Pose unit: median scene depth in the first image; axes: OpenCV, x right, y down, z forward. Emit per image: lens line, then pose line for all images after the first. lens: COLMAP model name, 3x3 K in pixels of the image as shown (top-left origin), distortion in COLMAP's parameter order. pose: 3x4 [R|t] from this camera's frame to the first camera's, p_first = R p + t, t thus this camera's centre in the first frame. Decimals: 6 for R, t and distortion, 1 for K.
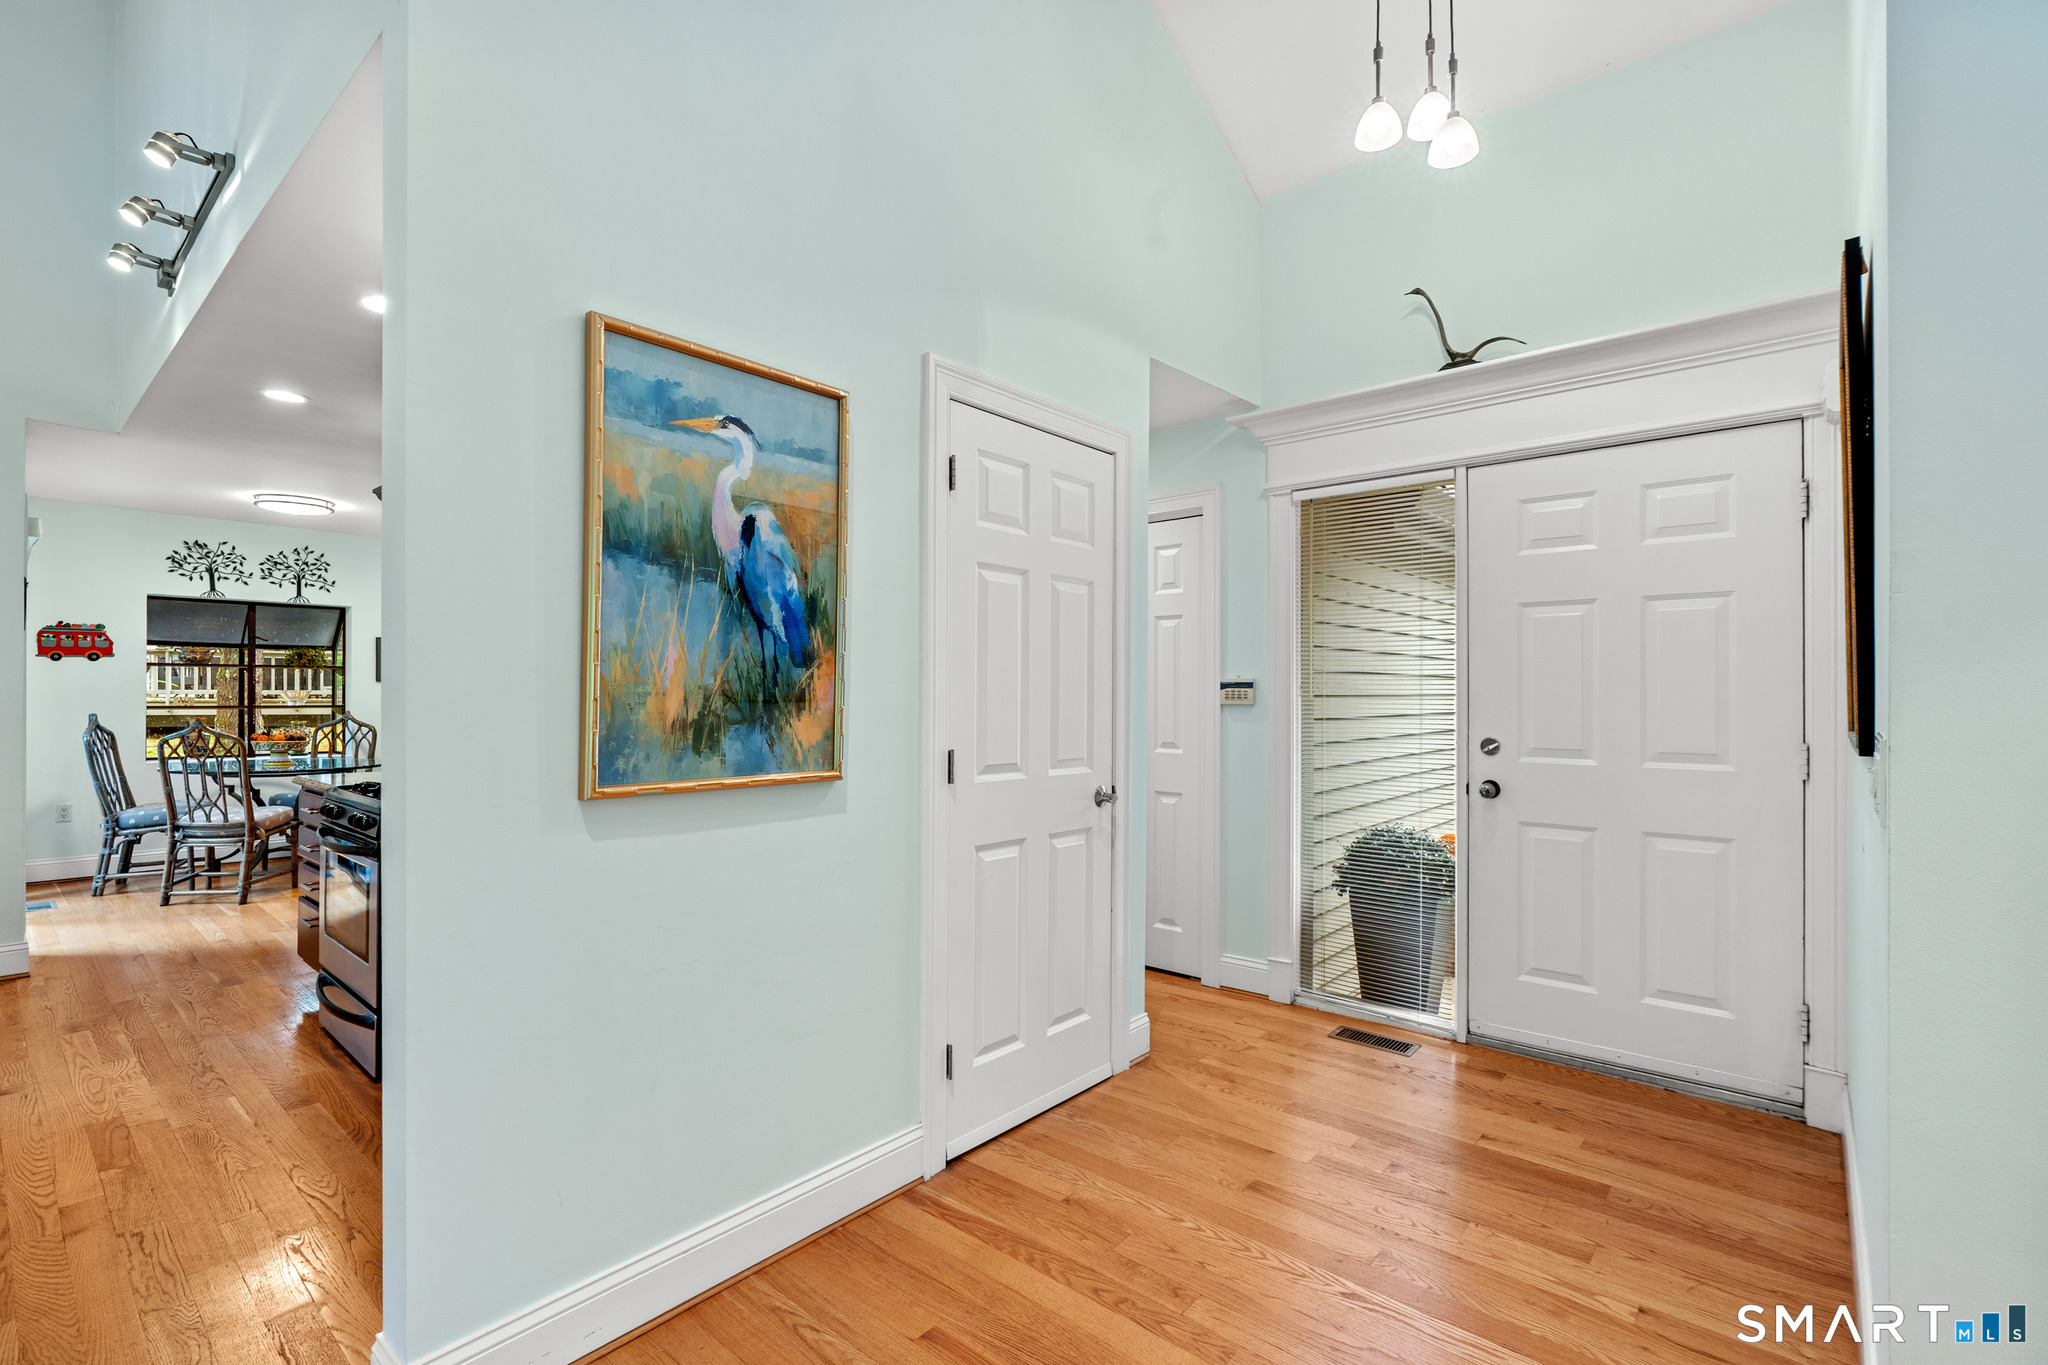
lens RADIAL K [[937.9, 0, 1007.1], [0, 937.9, 691.7], [0, 0, 1]] dist [-0.009483, 0.004747]
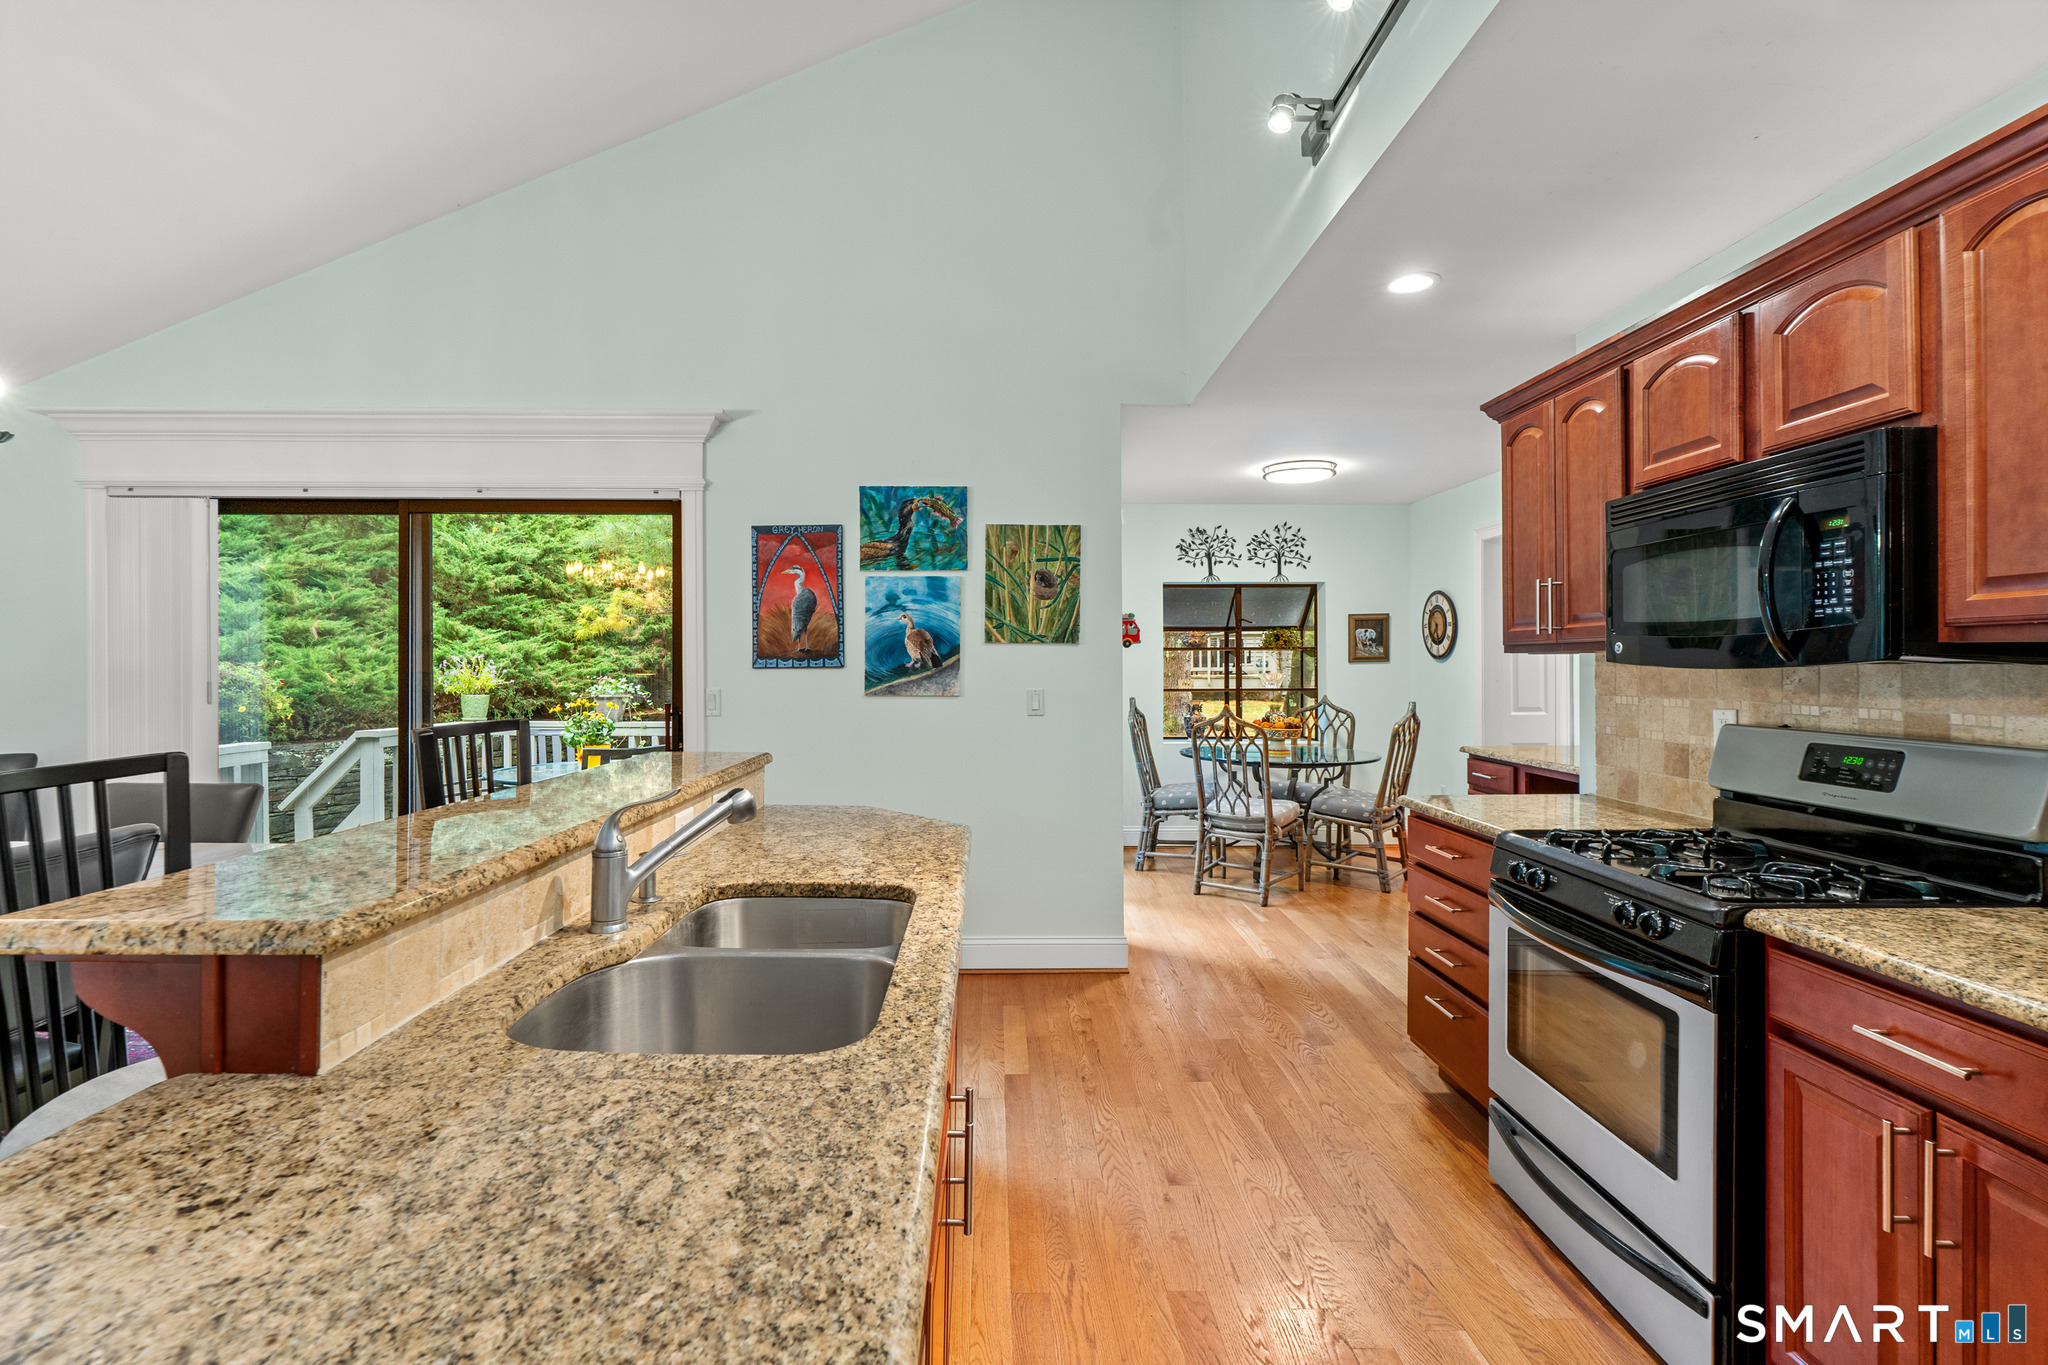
lens RADIAL K [[937.9, 0, 1011.2], [0, 937.9, 666.0], [0, 0, 1]] dist [-0.009483, 0.004747]
pose [[0.678991, -0.006199, -0.734120, -0.299576], [0.007484, 0.999971, -0.001523, -0.011957], [0.734108, -0.004460, 0.679018, 0.179818]]
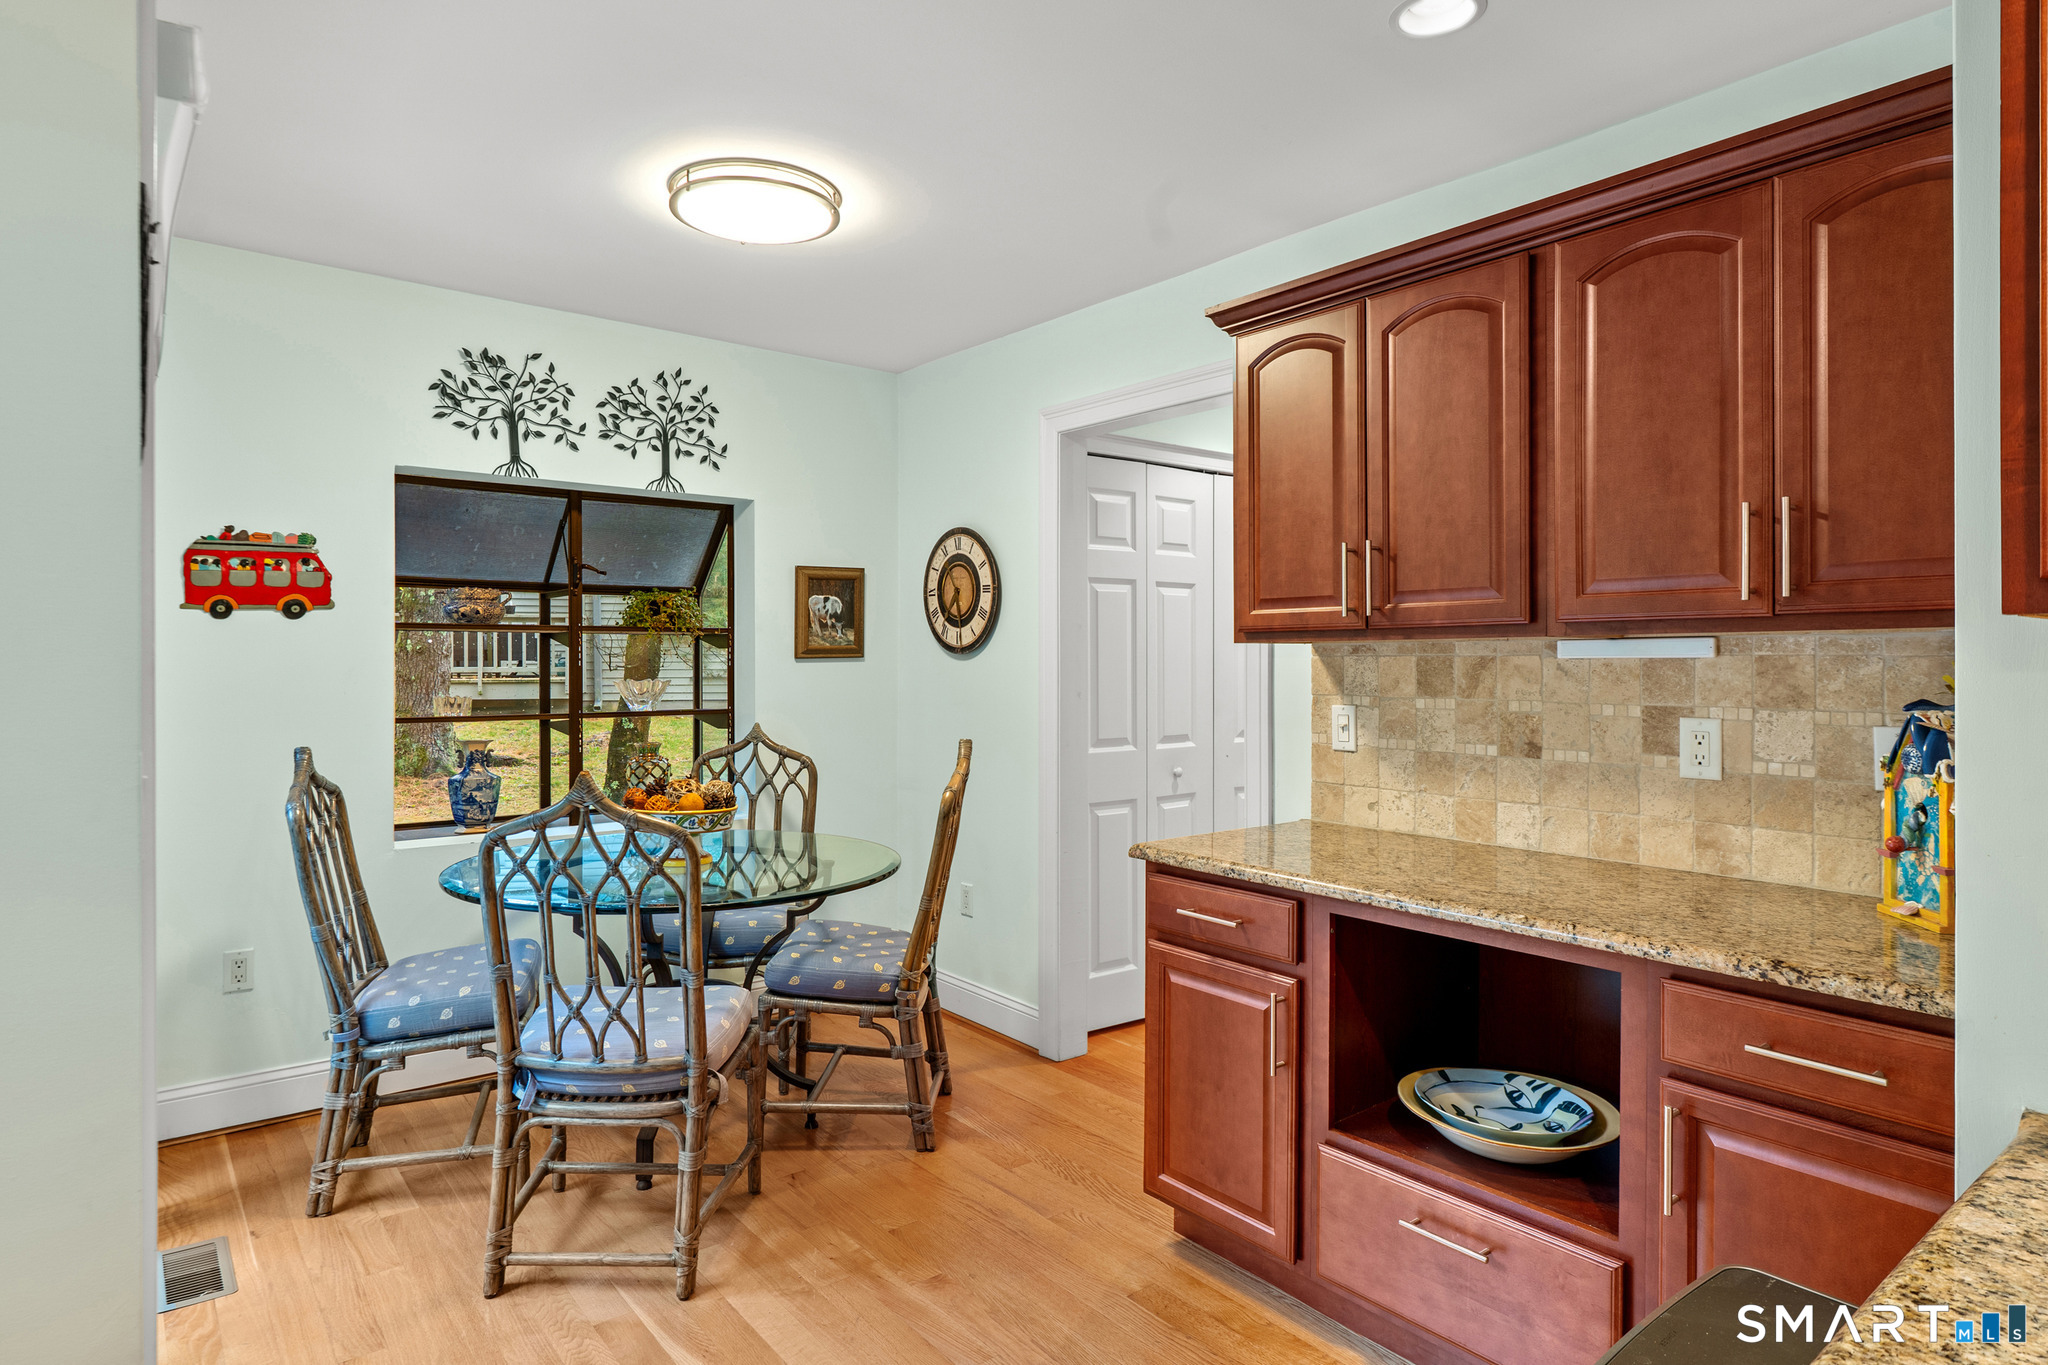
lens RADIAL K [[1171.3, 0, 1026.9], [0, 1171.3, 662.2], [0, 0, 1]] dist [-0.005501, 0.000435]
pose [[0.985396, -0.004344, -0.170224, -0.606384], [0.004532, 0.999989, 0.000714, -0.012891], [0.170219, -0.001475, 0.985405, 0.575788]]
